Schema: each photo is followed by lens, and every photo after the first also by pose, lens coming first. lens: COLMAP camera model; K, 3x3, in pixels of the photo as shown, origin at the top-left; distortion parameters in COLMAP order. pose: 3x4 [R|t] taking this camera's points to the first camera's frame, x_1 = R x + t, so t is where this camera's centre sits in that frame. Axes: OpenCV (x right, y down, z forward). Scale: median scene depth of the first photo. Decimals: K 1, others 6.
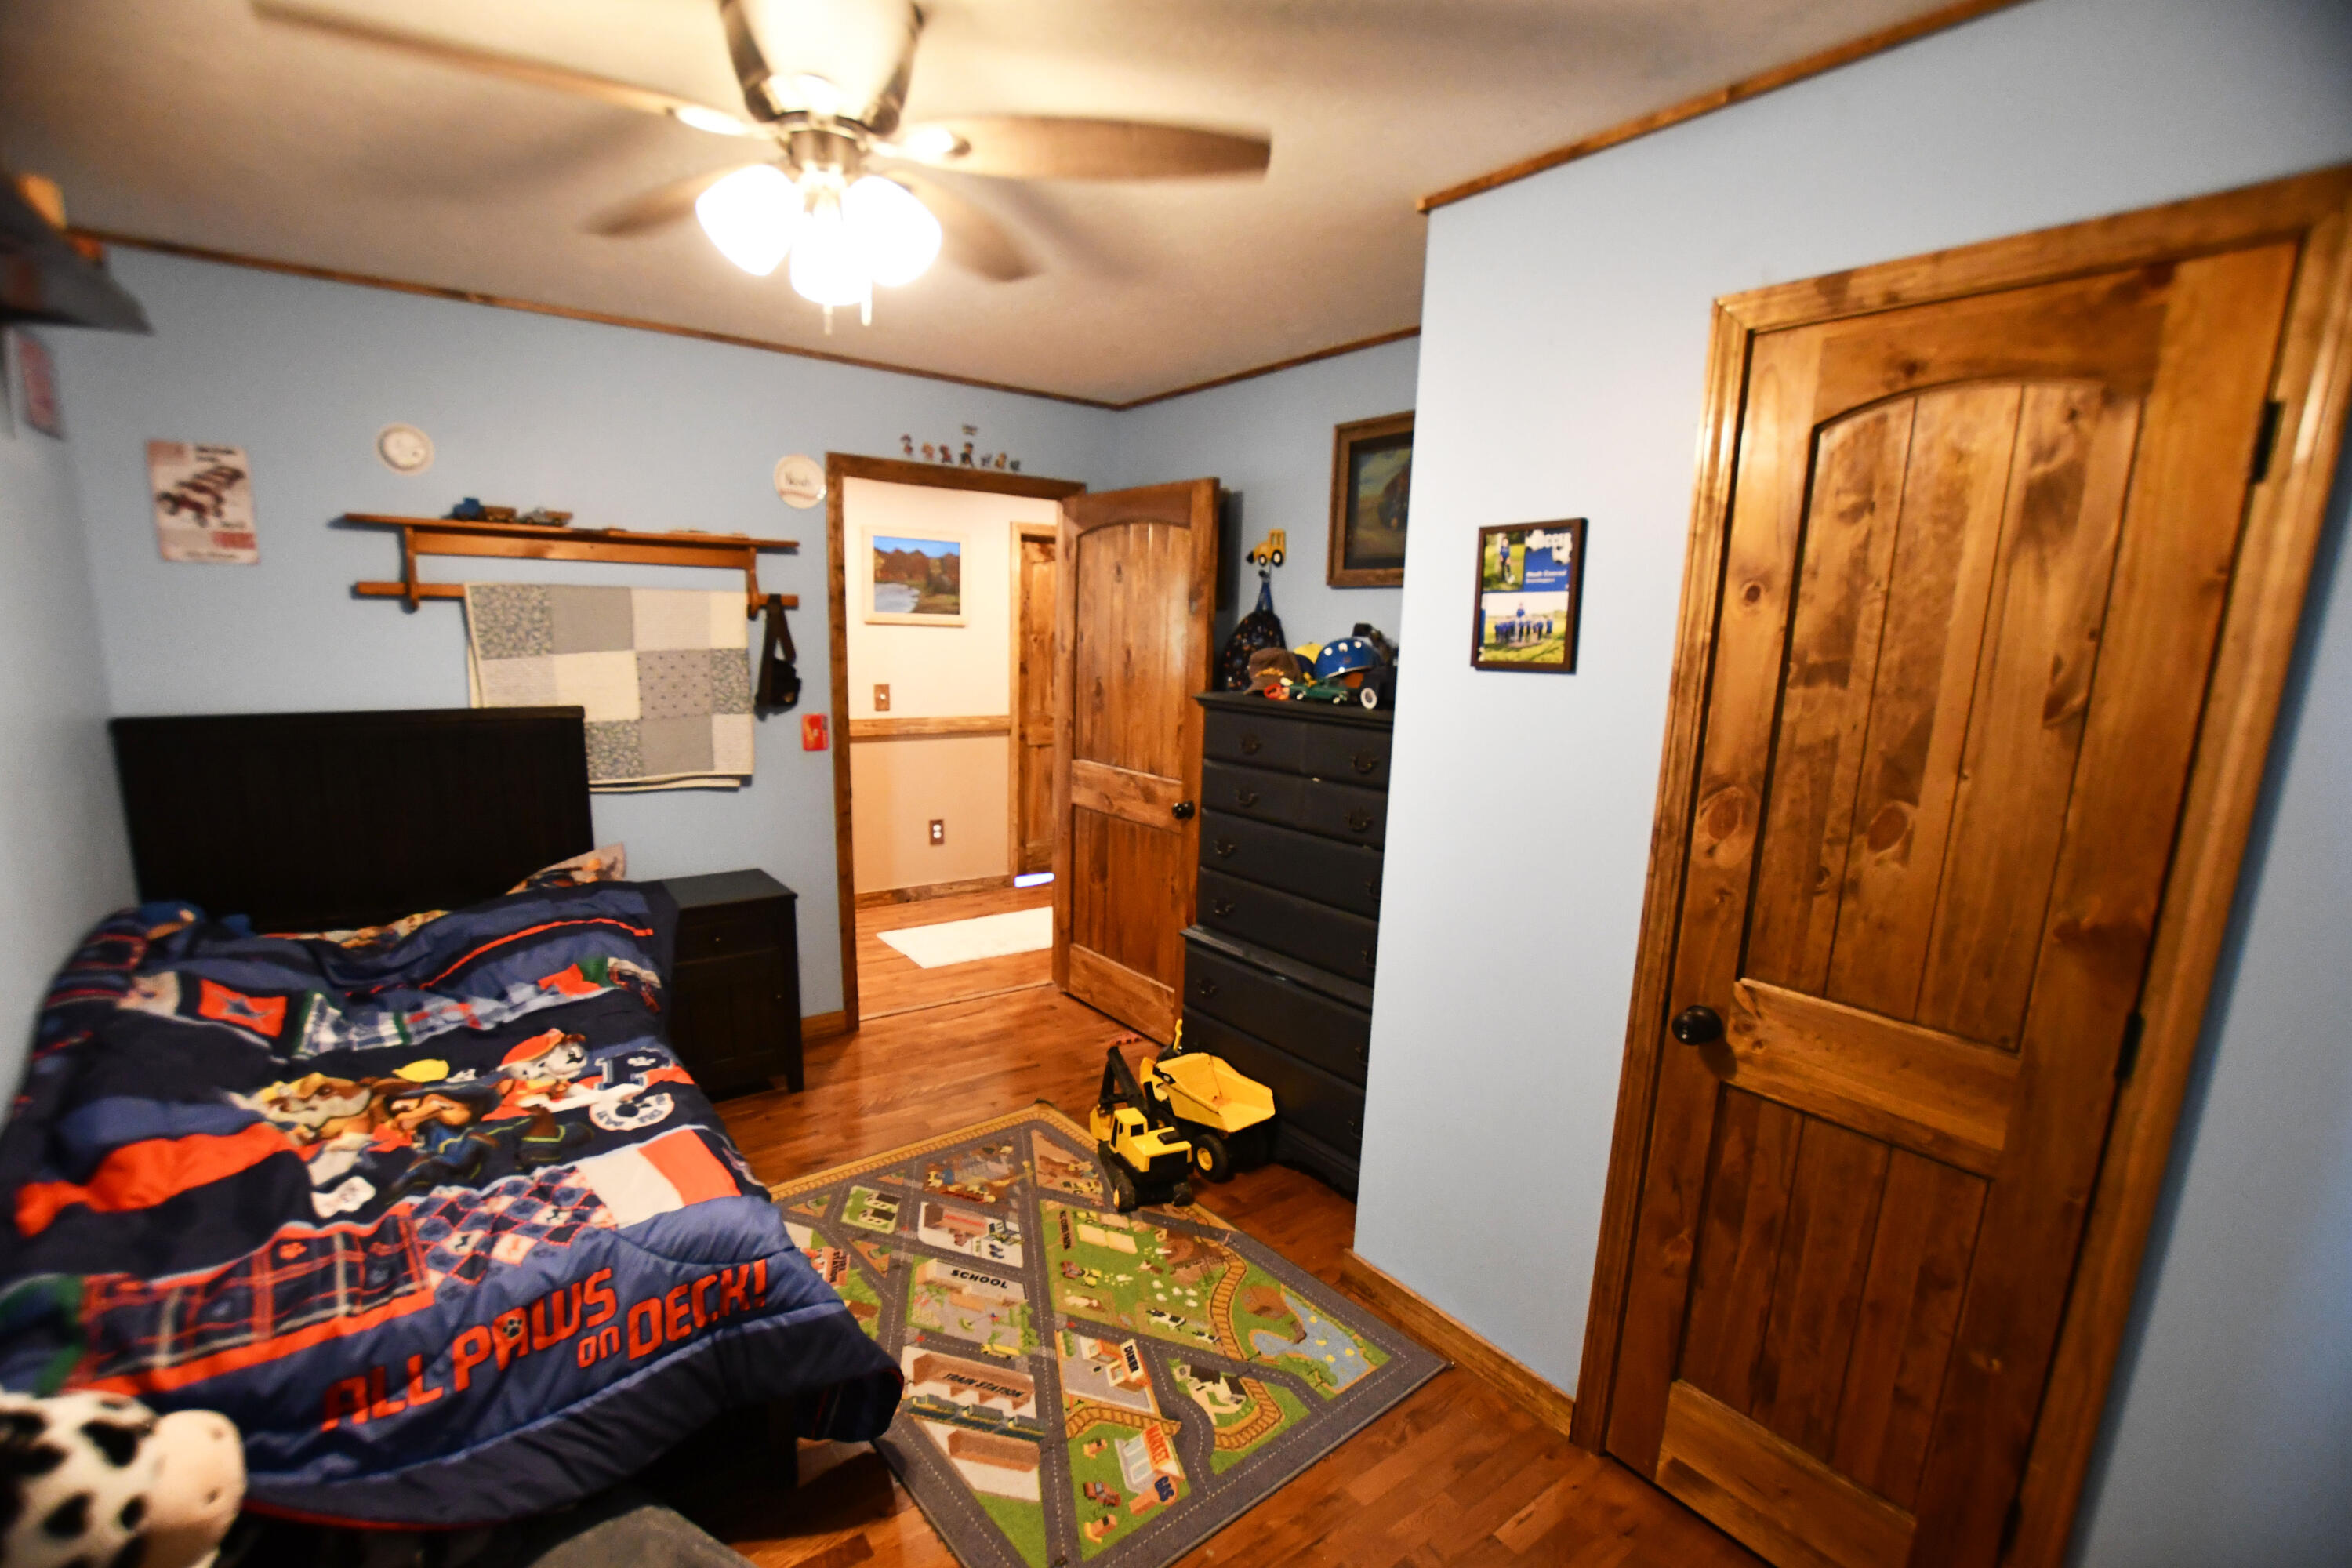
lens RADIAL K [[1037.6, 0, 1168.6], [0, 1037.6, 791.4], [0, 0, 1]] dist [-0.019063, 0.000126]
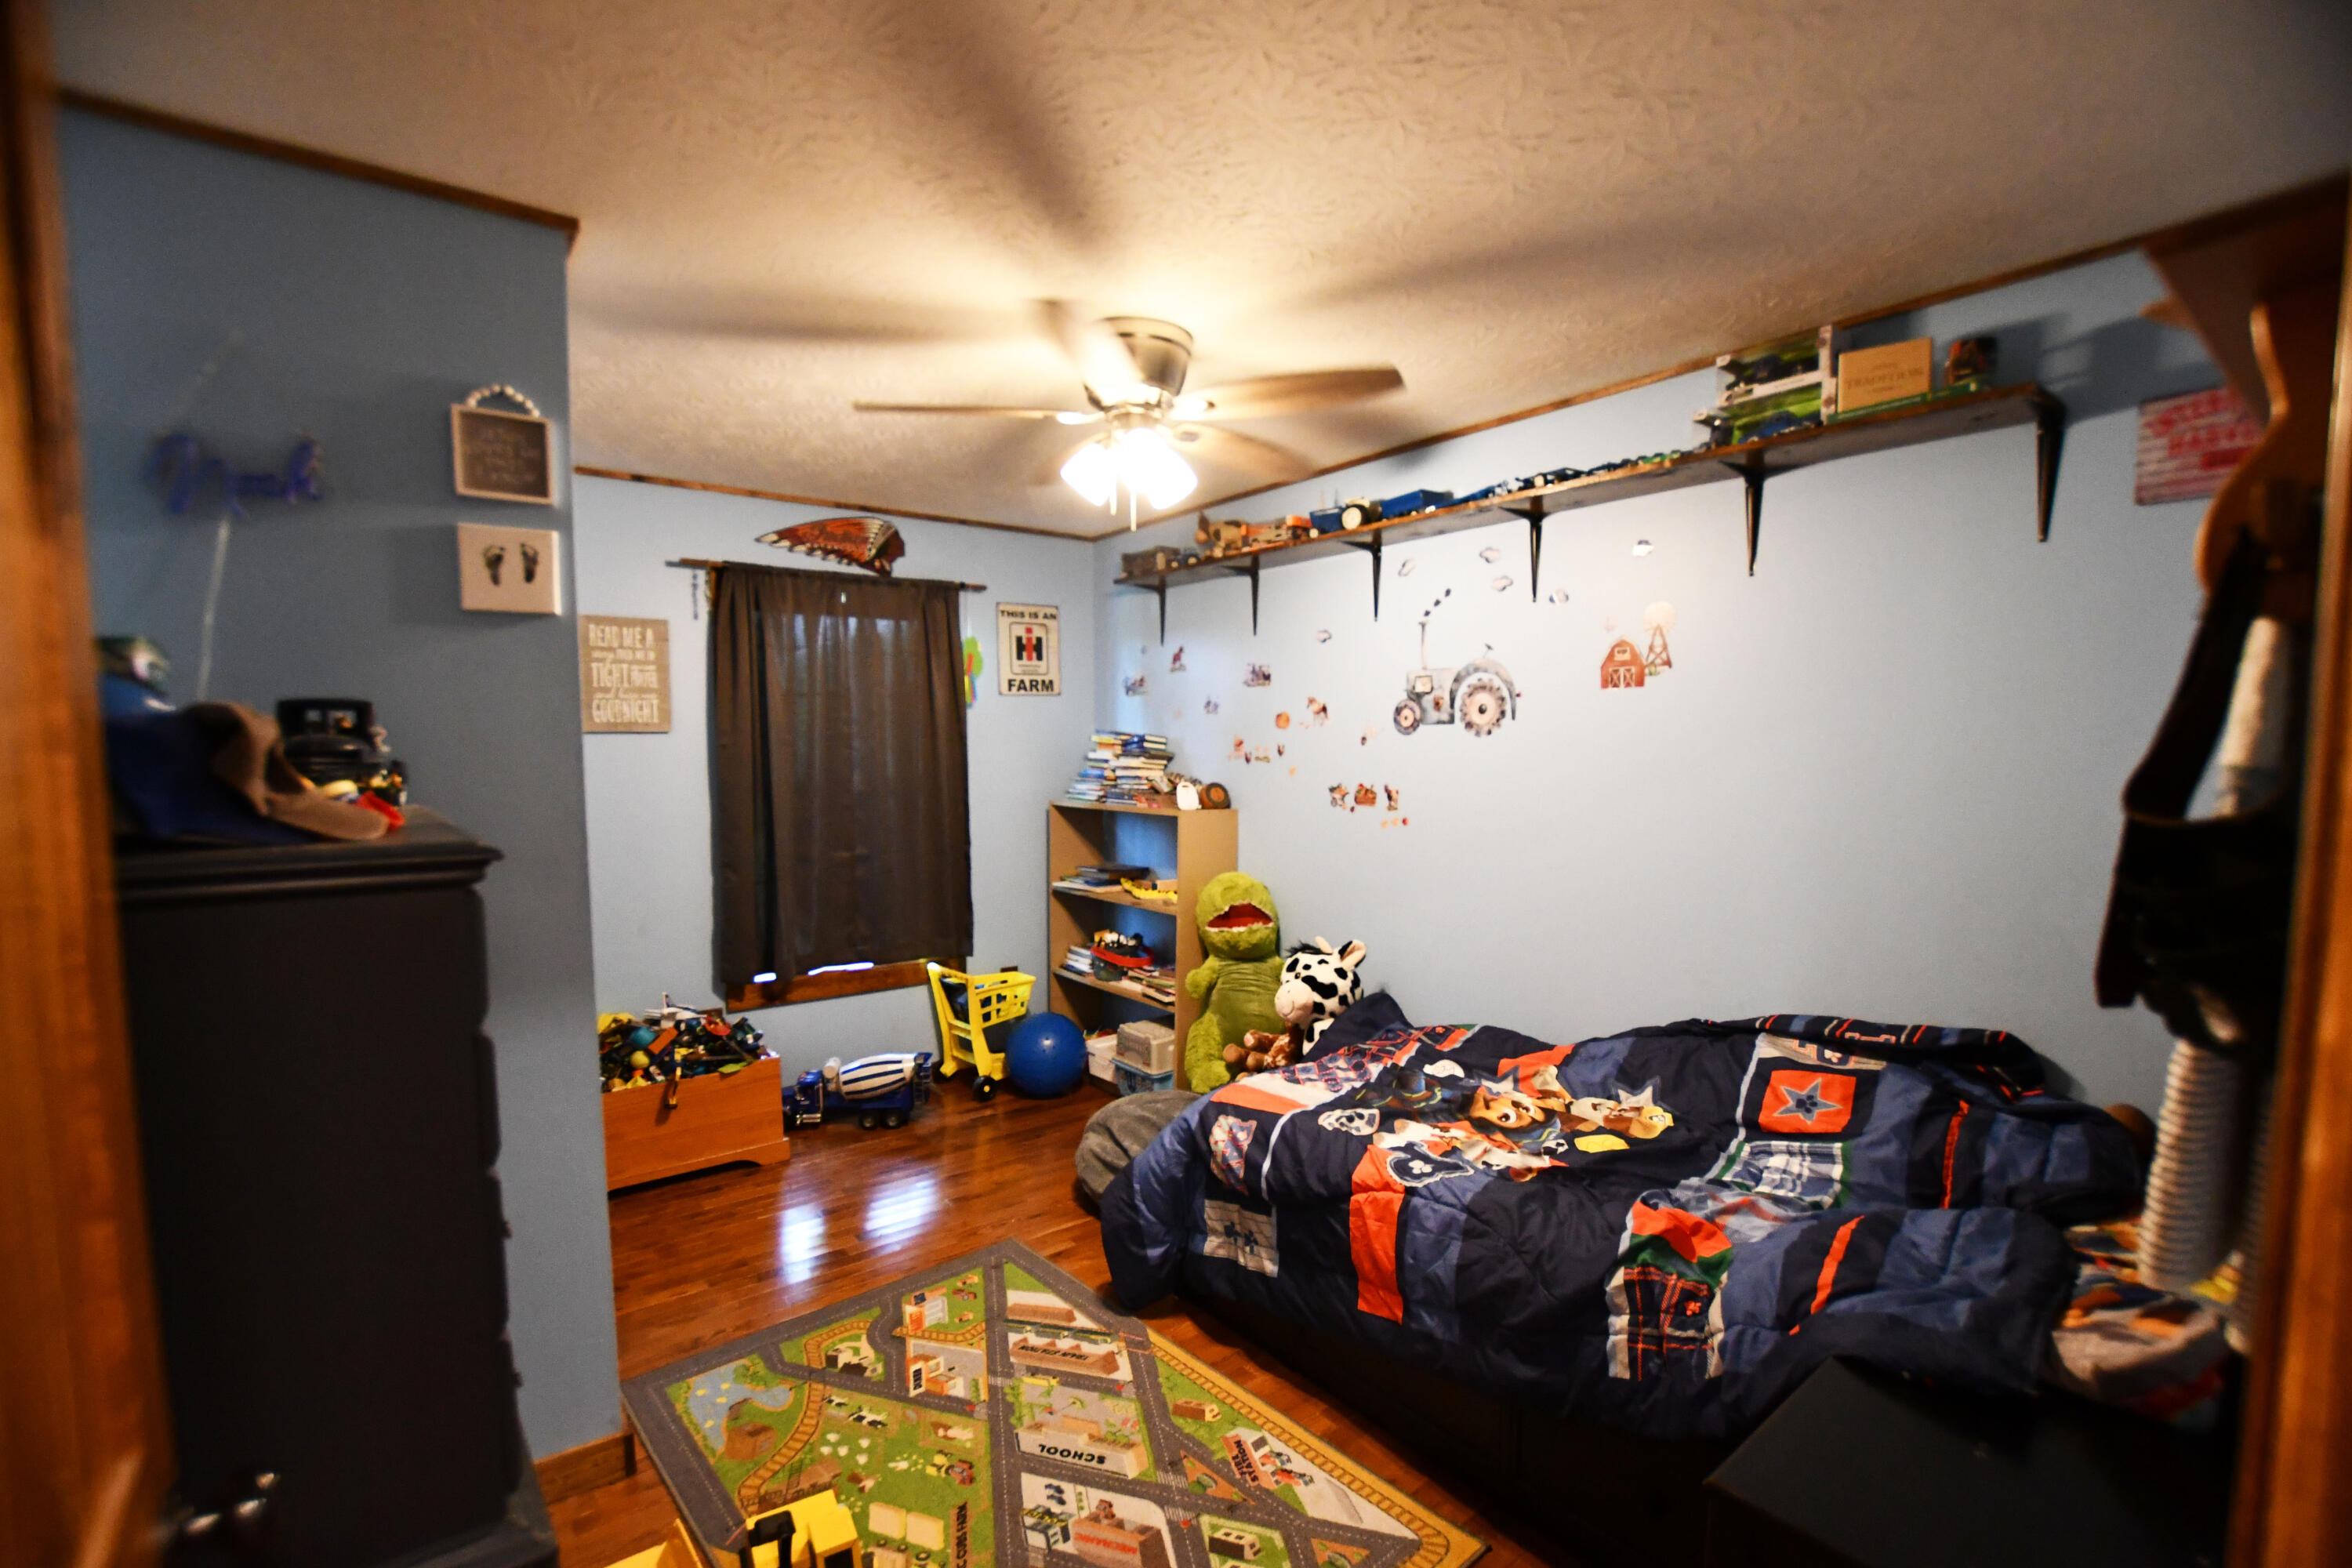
lens RADIAL K [[1037.6, 0, 1185.1], [0, 1037.6, 797.6], [0, 0, 1]] dist [-0.019063, 0.000126]
pose [[-0.999241, -0.025608, -0.029340, -0.235904], [-0.031180, 0.977465, 0.208780, -0.238642], [0.023333, 0.209537, -0.977522, 1.704655]]
